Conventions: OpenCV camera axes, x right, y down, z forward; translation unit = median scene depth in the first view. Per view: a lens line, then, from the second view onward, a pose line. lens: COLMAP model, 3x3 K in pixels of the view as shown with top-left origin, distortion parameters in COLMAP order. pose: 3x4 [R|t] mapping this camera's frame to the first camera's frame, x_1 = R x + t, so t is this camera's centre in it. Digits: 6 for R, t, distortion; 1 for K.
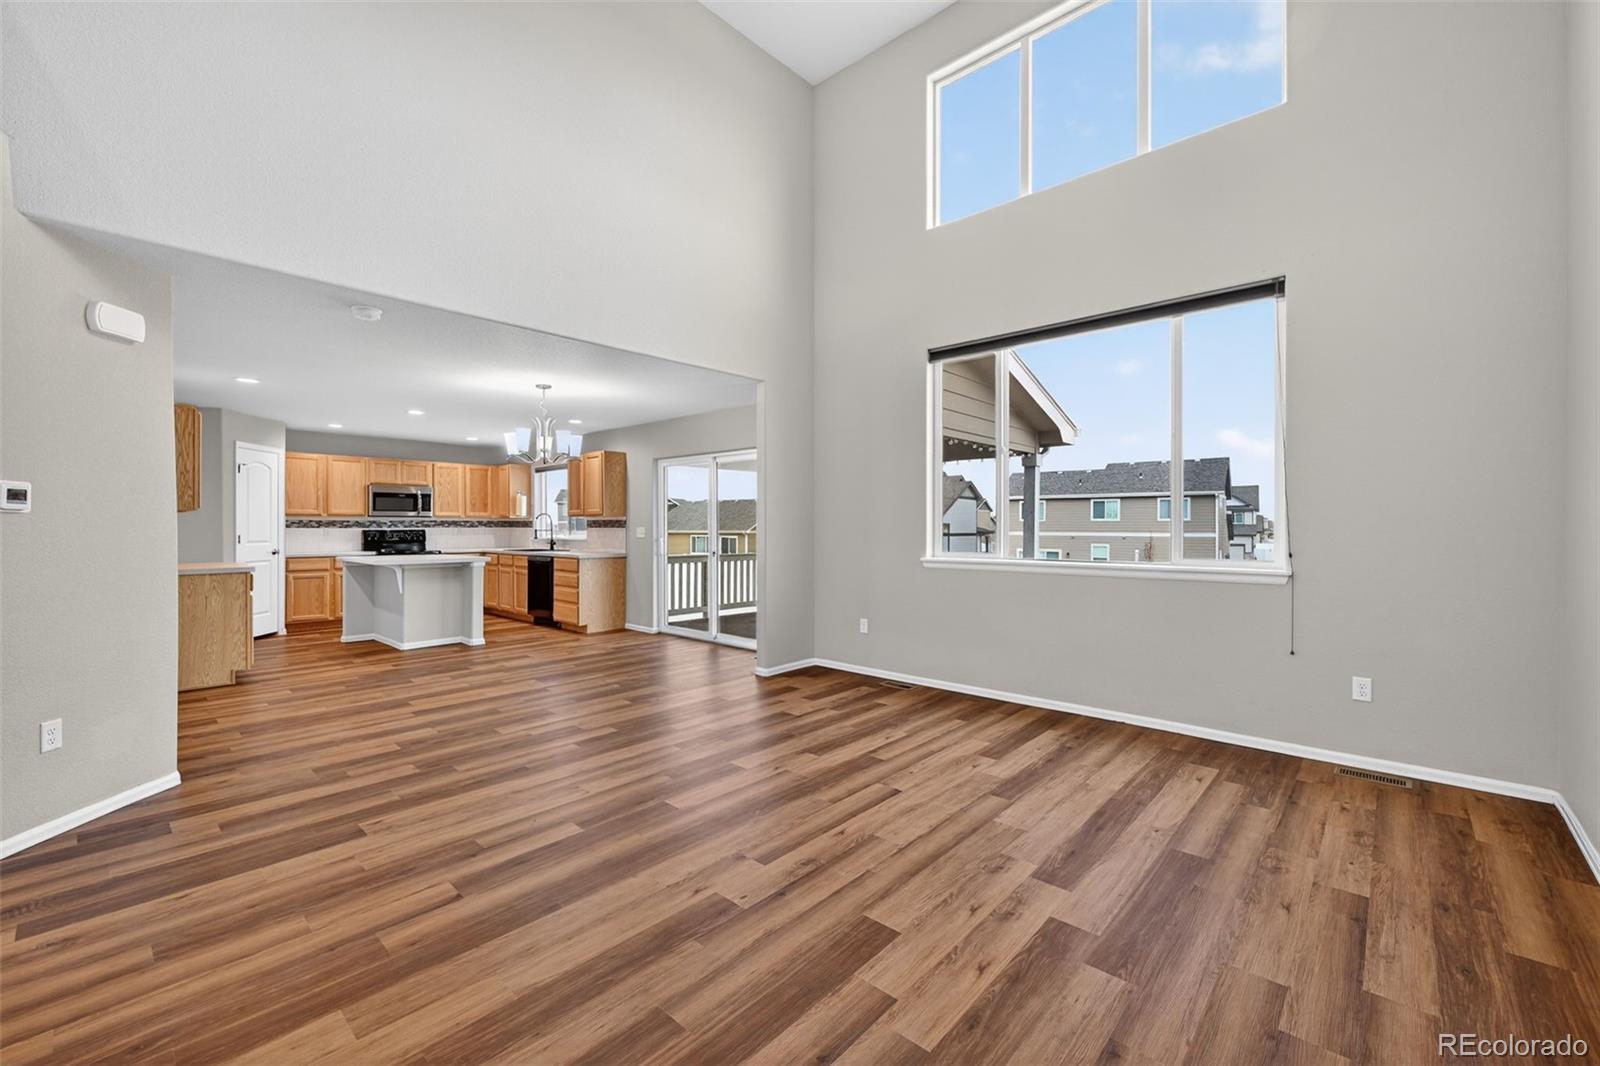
lens RADIAL K [[655.9, 0, 793.3], [0, 655.9, 524.8], [0, 0, 1]] dist [0.004280, -0.000684]
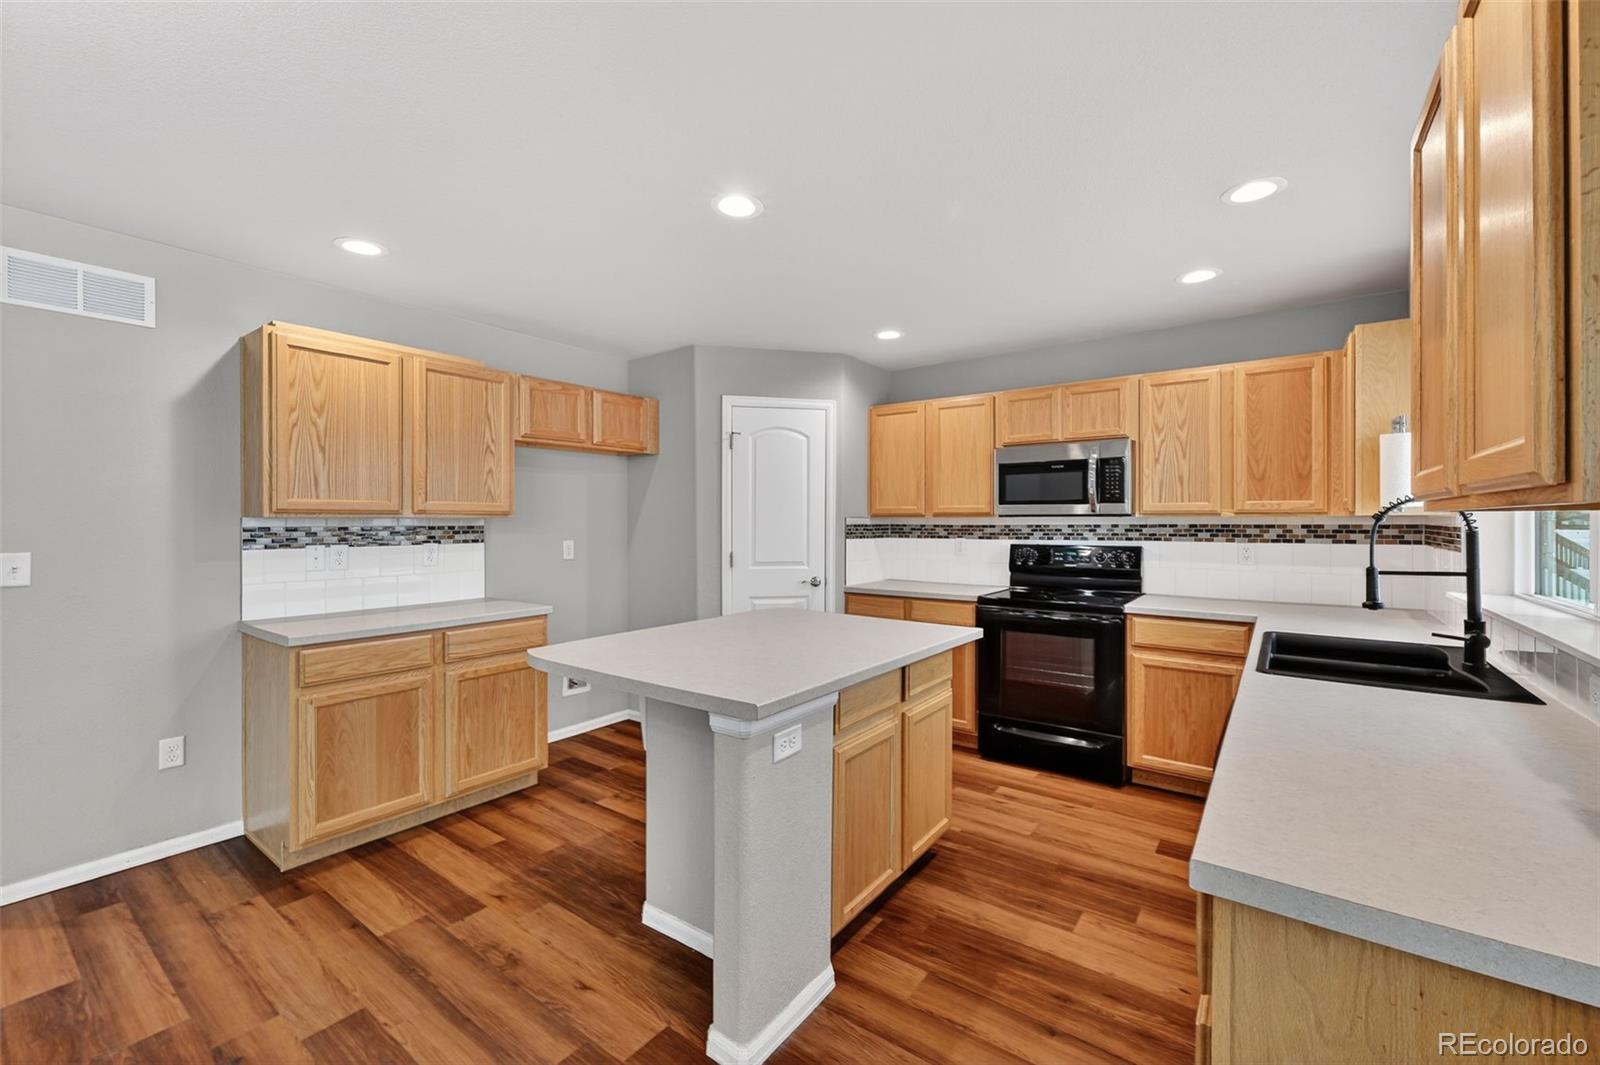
lens RADIAL K [[655.9, 0, 803.7], [0, 655.9, 521.8], [0, 0, 1]] dist [0.004280, -0.000684]
pose [[0.122033, 0.001609, -0.992525, -0.221742], [0.004430, 0.999988, 0.002166, -0.011988], [0.992516, -0.004661, 0.122025, 0.913017]]
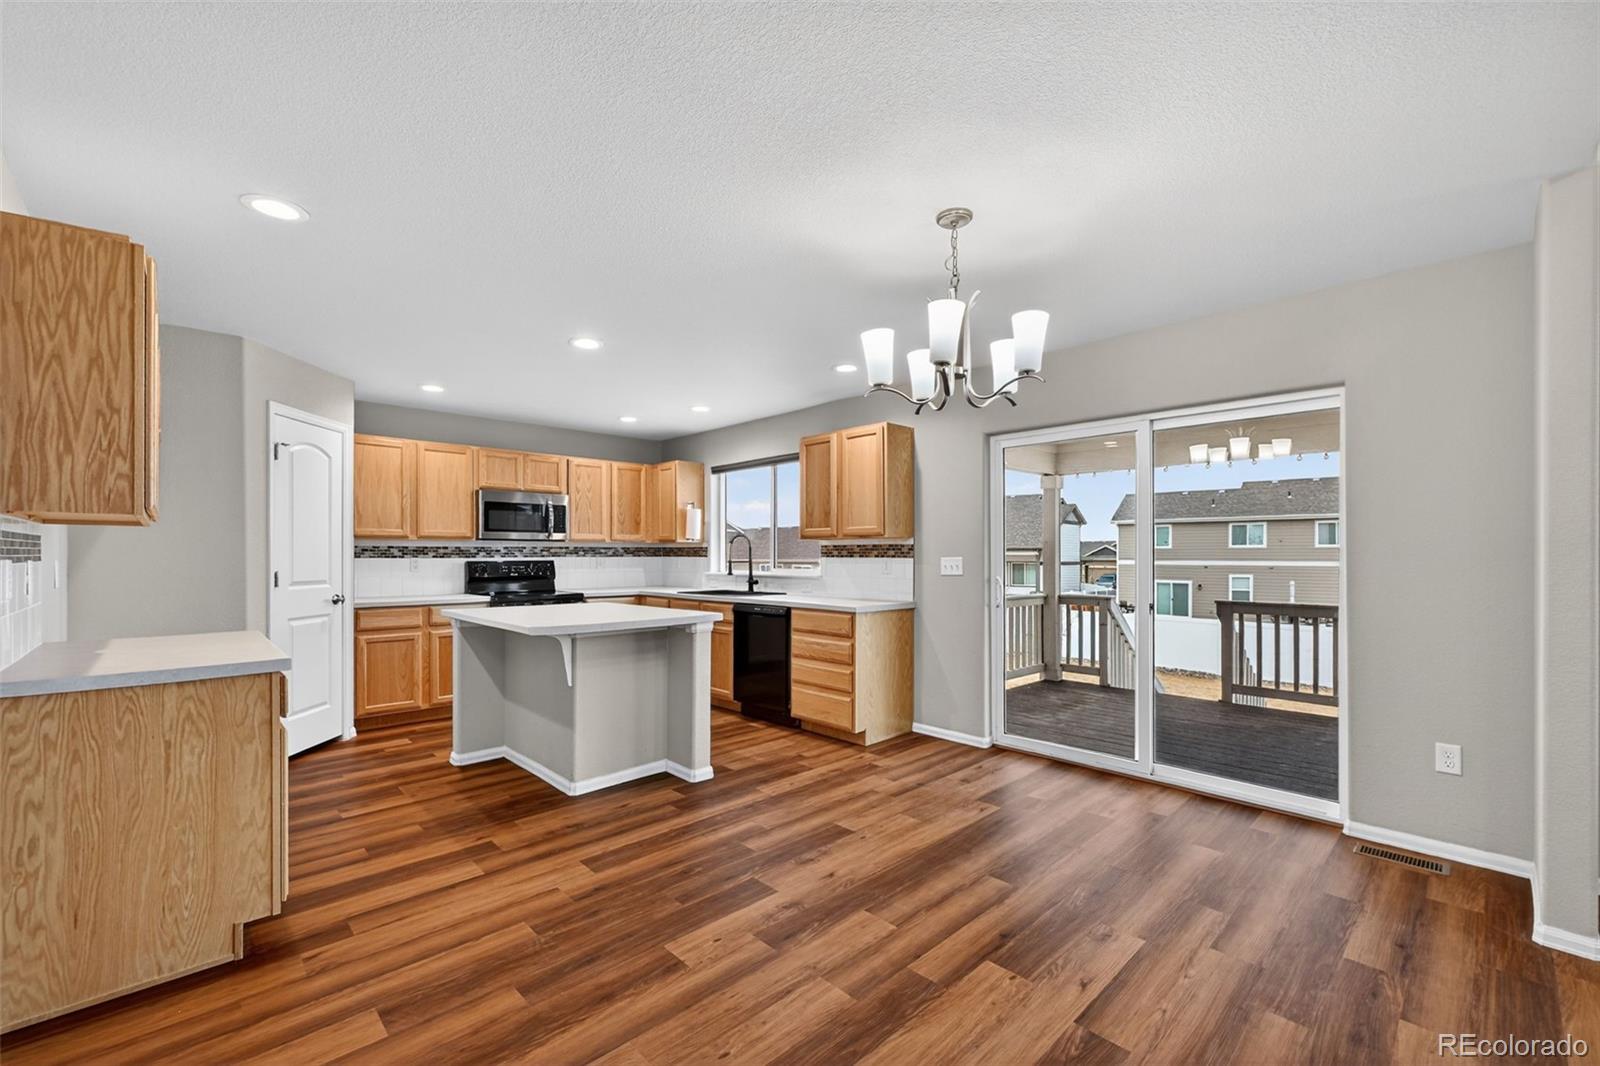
lens RADIAL K [[655.9, 0, 794.6], [0, 655.9, 553.9], [0, 0, 1]] dist [0.004280, -0.000684]
pose [[0.998160, -0.001372, -0.060628, -0.343233], [0.001472, 0.999998, 0.001607, 0.000272], [0.060625, -0.001693, 0.998159, 0.436875]]
